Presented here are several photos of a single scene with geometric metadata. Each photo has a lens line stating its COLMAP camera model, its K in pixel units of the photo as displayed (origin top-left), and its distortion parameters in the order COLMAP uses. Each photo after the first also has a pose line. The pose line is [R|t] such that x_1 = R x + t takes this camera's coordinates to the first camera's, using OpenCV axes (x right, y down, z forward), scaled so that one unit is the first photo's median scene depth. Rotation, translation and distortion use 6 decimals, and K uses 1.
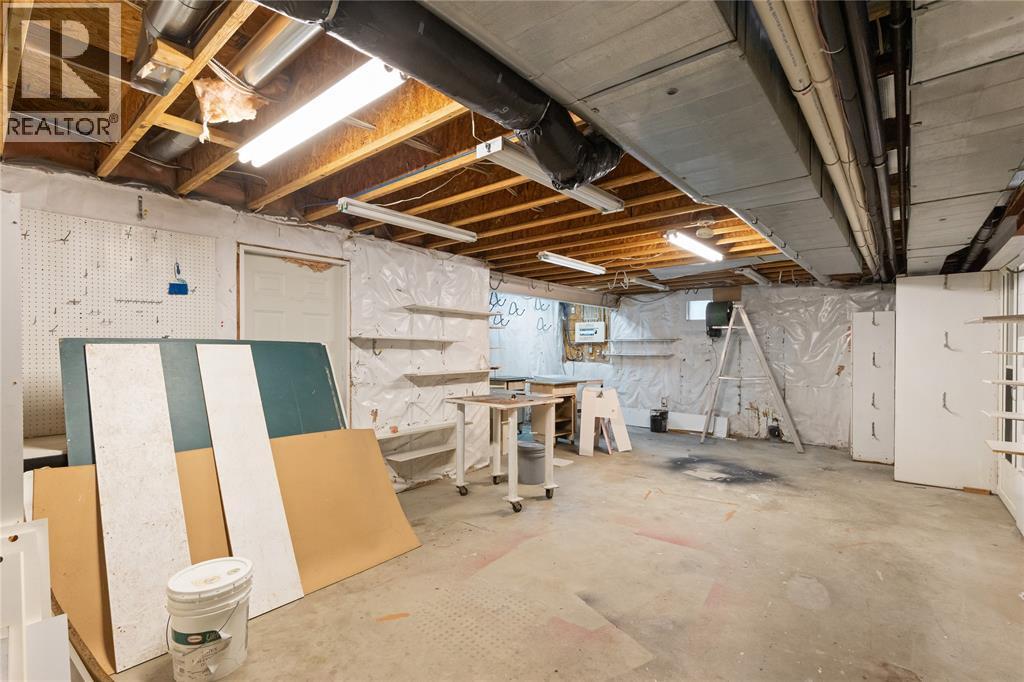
lens RADIAL K [[464.5, 0, 510.1], [0, 464.5, 348.0], [0, 0, 1]] dist [0.011315, 0.000480]
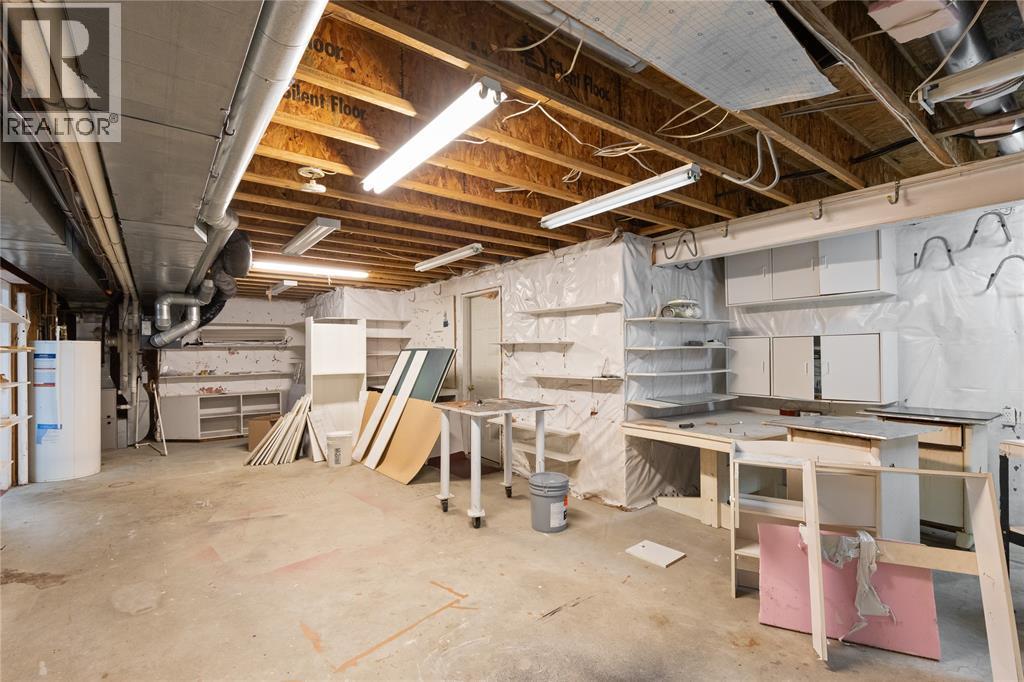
lens RADIAL K [[464.5, 0, 509.2], [0, 464.5, 346.4], [0, 0, 1]] dist [0.011315, 0.000480]
pose [[-0.215142, -0.013972, -0.976483, 0.864756], [0.010875, 0.999801, -0.016702, 0.007285], [0.976522, -0.014213, -0.214947, 1.192392]]
